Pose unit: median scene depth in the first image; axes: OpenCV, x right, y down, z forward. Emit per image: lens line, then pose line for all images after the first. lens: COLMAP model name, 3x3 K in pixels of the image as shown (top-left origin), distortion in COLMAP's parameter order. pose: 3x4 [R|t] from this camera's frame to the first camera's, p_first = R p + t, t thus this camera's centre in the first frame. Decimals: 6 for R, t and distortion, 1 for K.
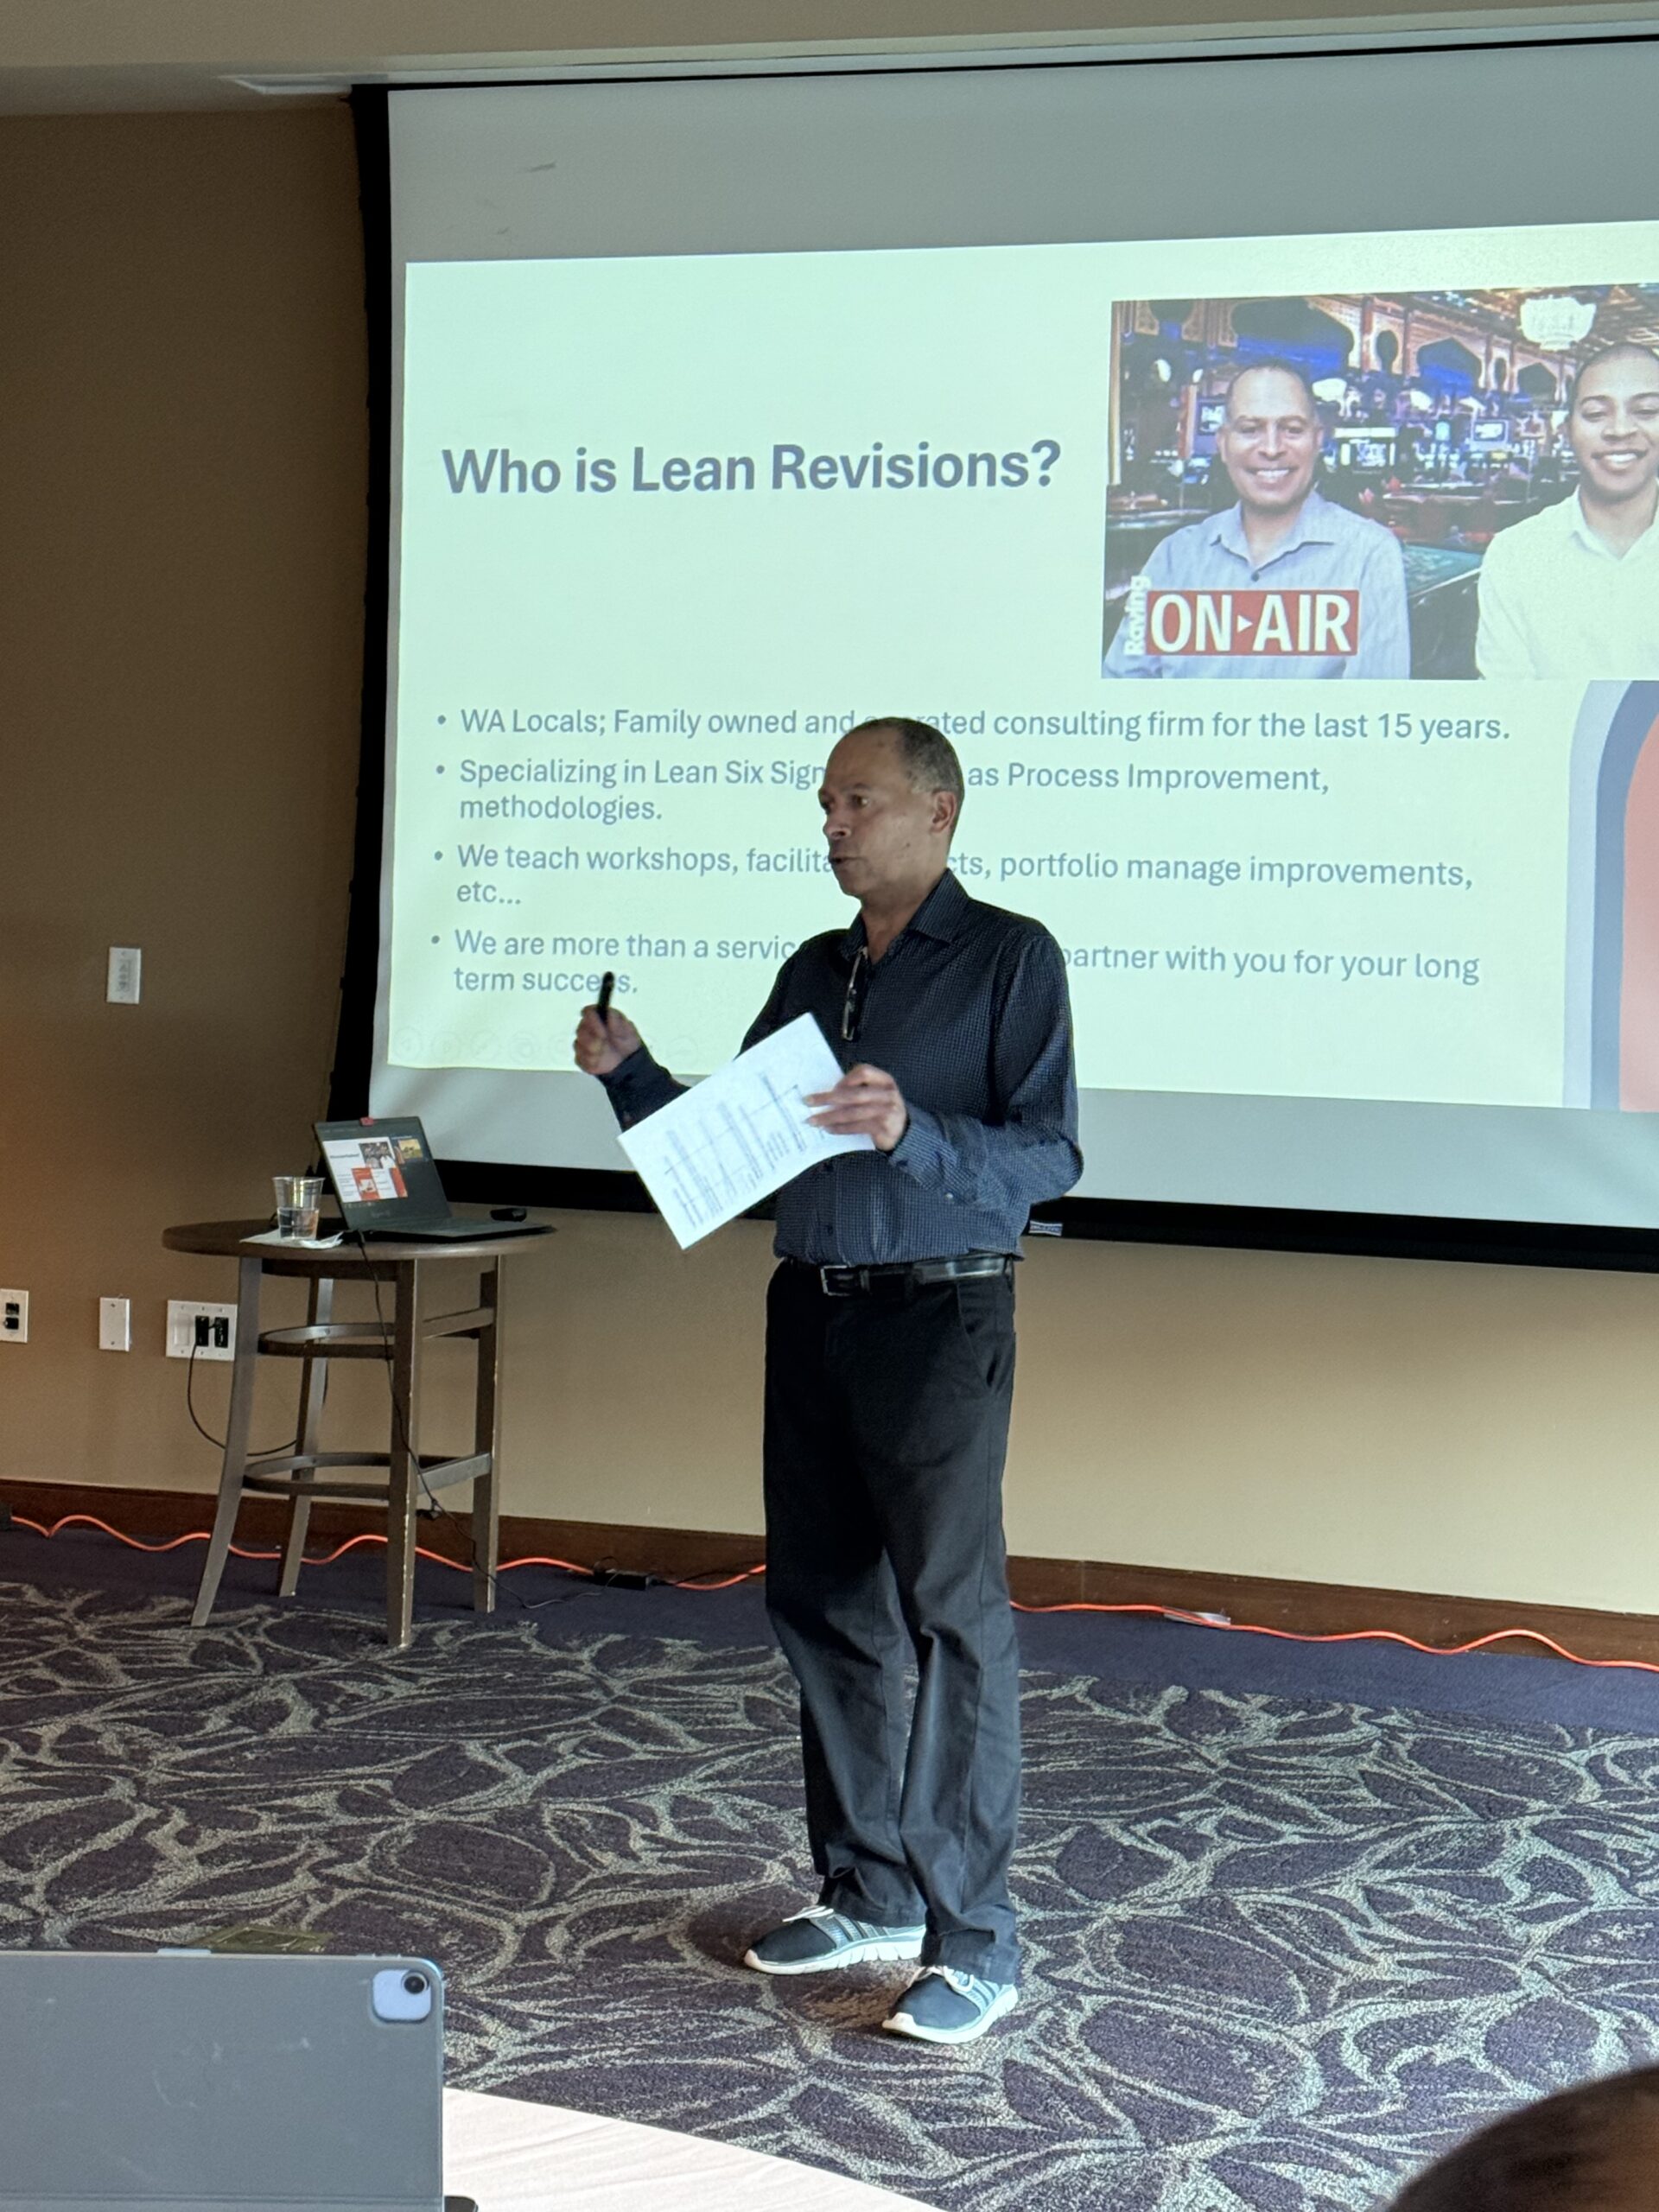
lens RADIAL K [[3860.6, 0, 829.8], [0, 3860.6, 1095.4], [0, 0, 1]] dist [0.044106, 0.000000]
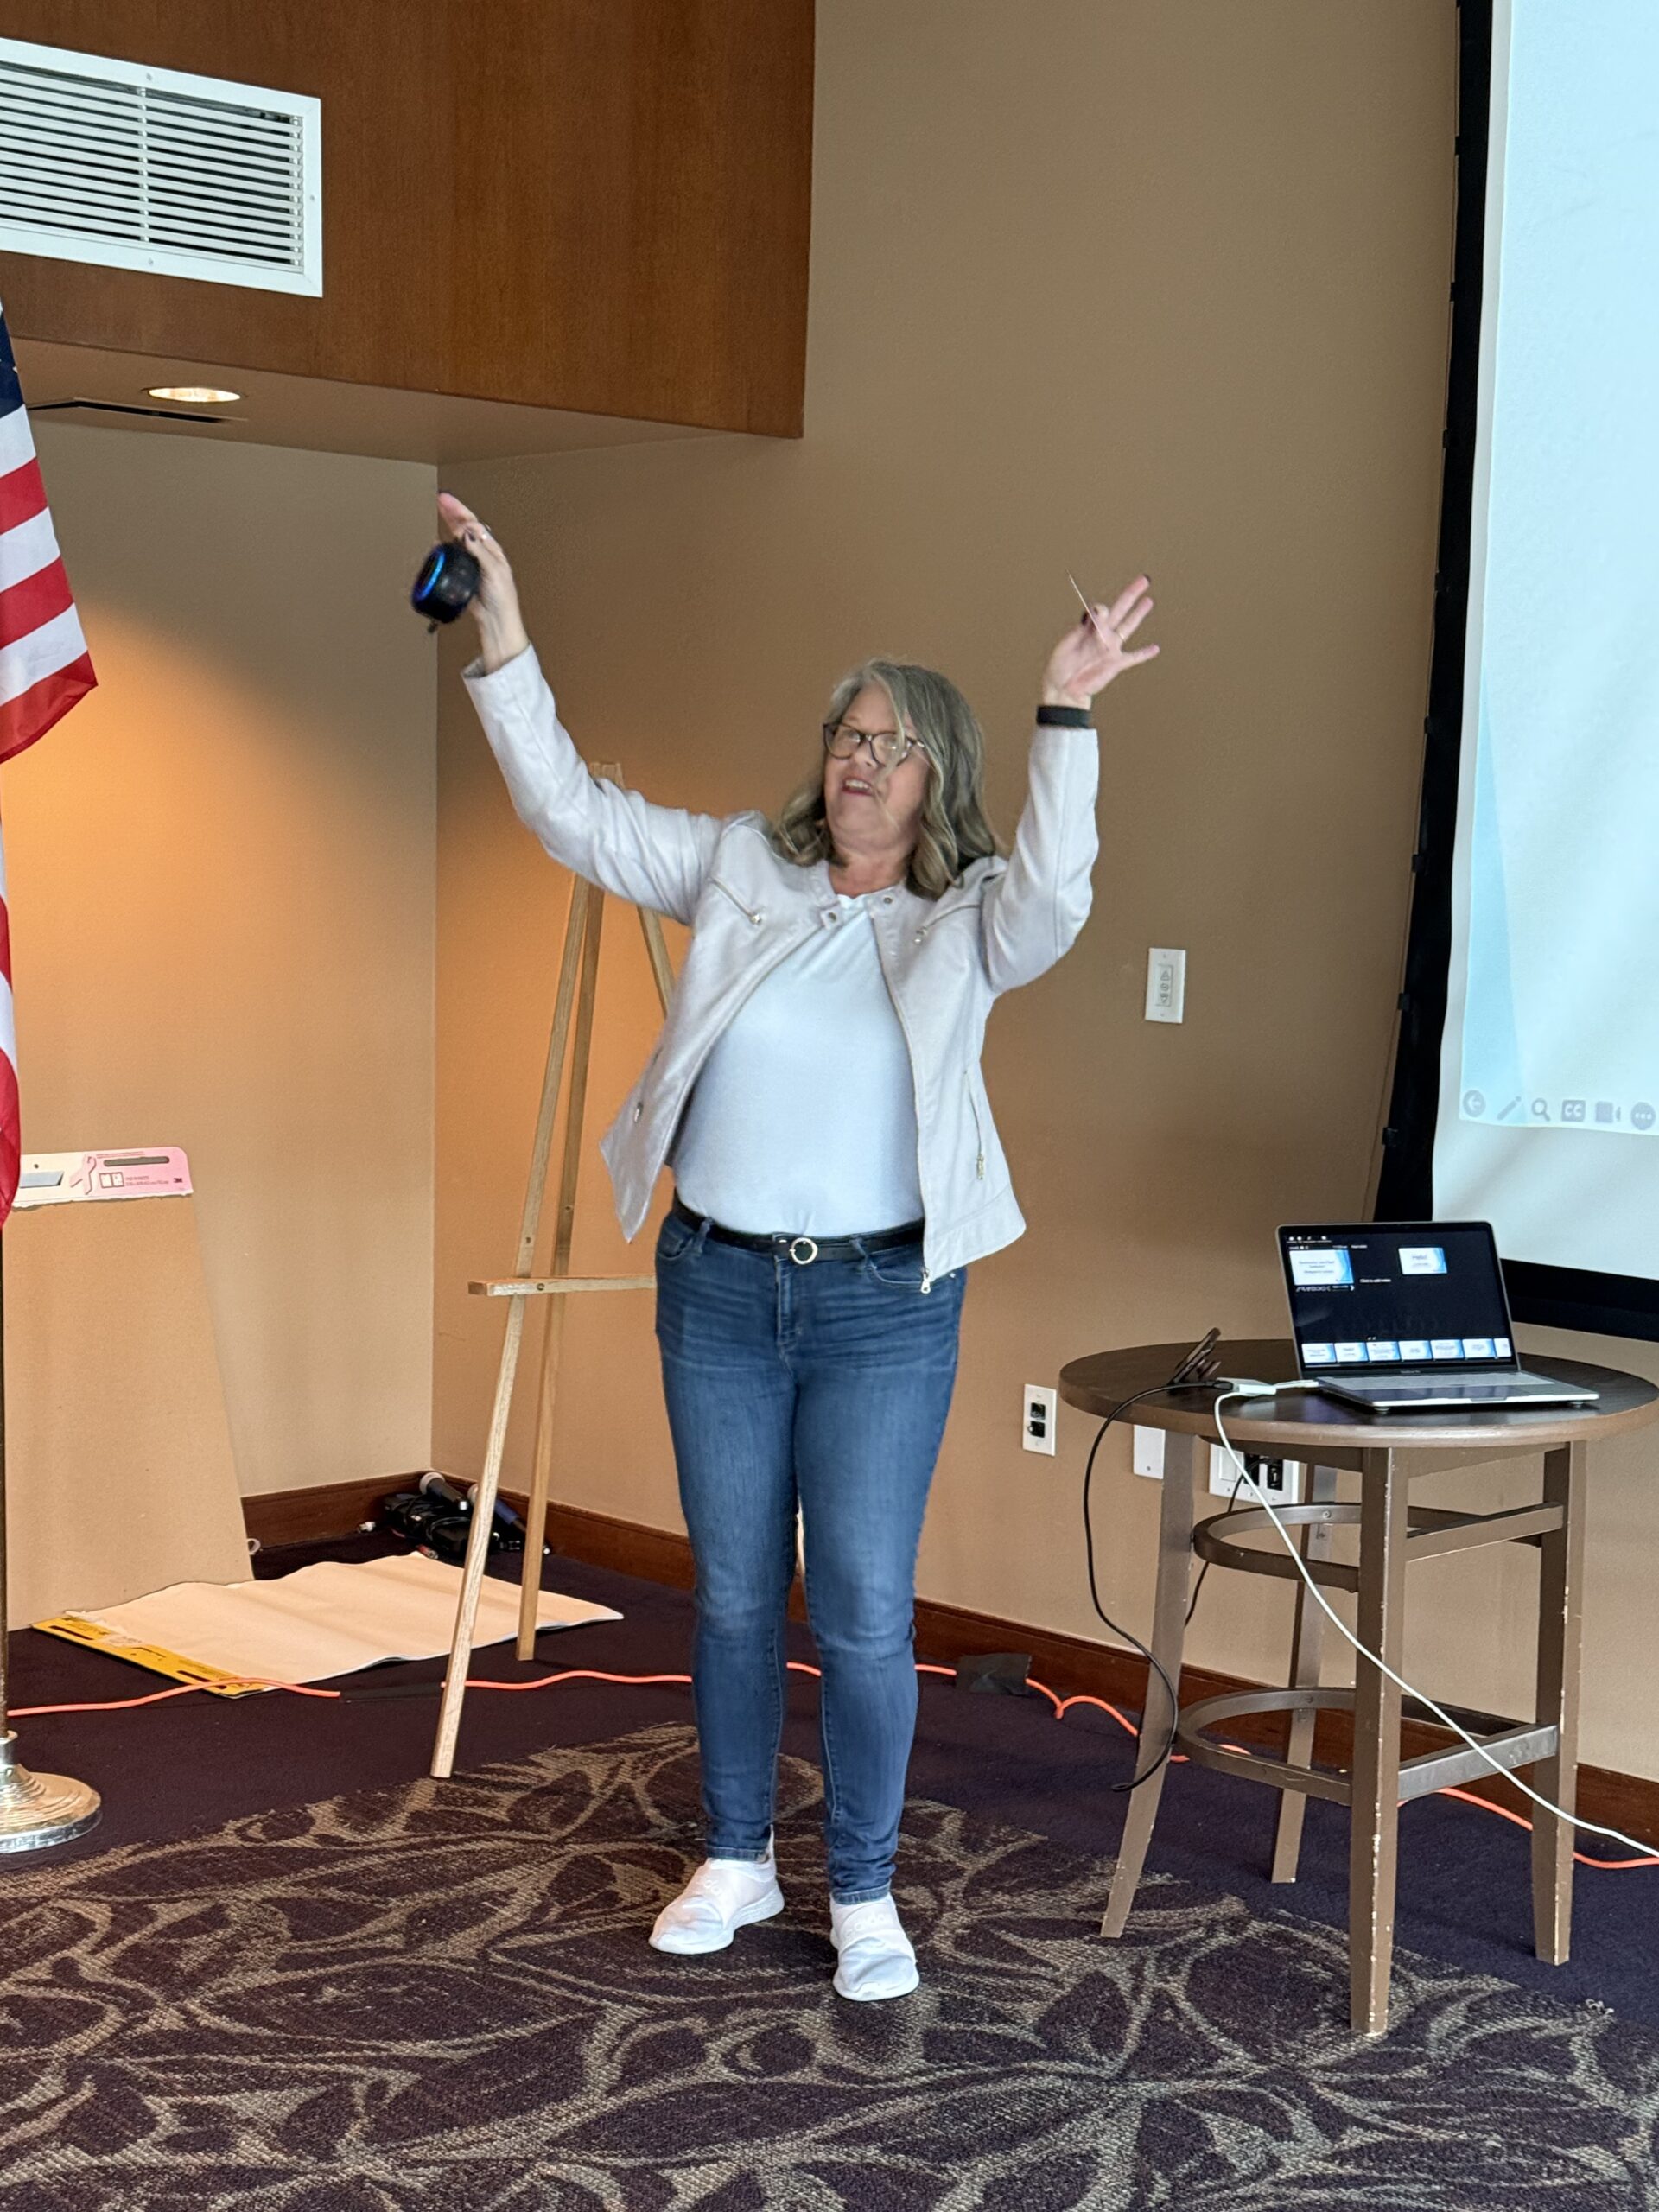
lens RADIAL K [[3151.2, 0, 822.7], [0, 3151.2, 1120.8], [0, 0, 1]] dist [0.063954, 0.000000]
pose [[0.888311, 0.028804, -0.458339, 0.045562], [-0.018551, 0.999467, 0.026858, -0.022425], [0.458868, -0.015355, 0.888372, 0.477459]]
